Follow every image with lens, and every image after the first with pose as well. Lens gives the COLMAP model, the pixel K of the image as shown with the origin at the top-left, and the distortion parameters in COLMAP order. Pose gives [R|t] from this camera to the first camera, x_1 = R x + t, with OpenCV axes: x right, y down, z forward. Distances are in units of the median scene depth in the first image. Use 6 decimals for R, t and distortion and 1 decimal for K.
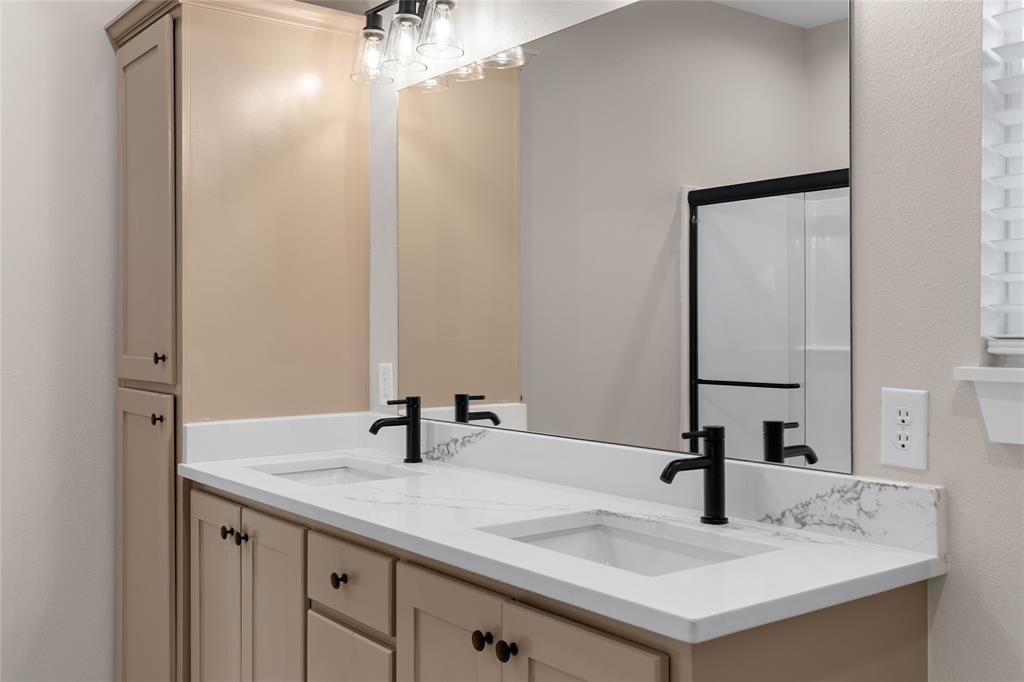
lens RADIAL K [[1009.4, 0, 512.2], [0, 1009.4, 323.6], [0, 0, 1]] dist [0.008655, 0.005775]
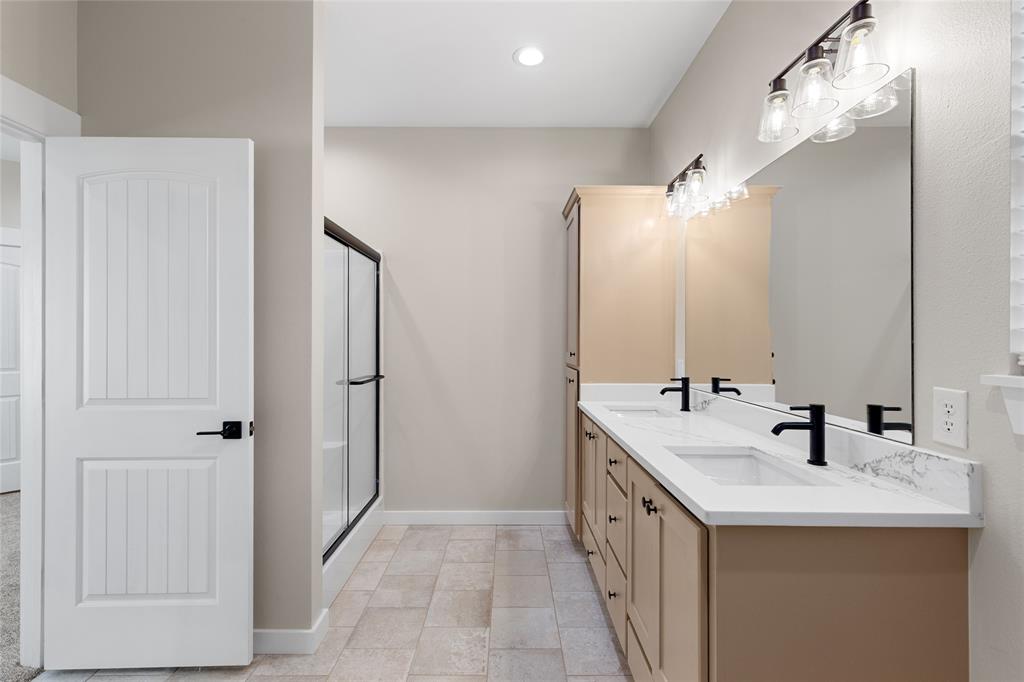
lens RADIAL K [[474.3, 0, 507.4], [0, 474.3, 337.3], [0, 0, 1]] dist [0.003039, -0.000440]
pose [[0.791182, 0.003946, -0.611568, 0.293226], [-0.006392, 0.999978, -0.001817, -0.001421], [0.611547, 0.005347, 0.791190, 0.101236]]
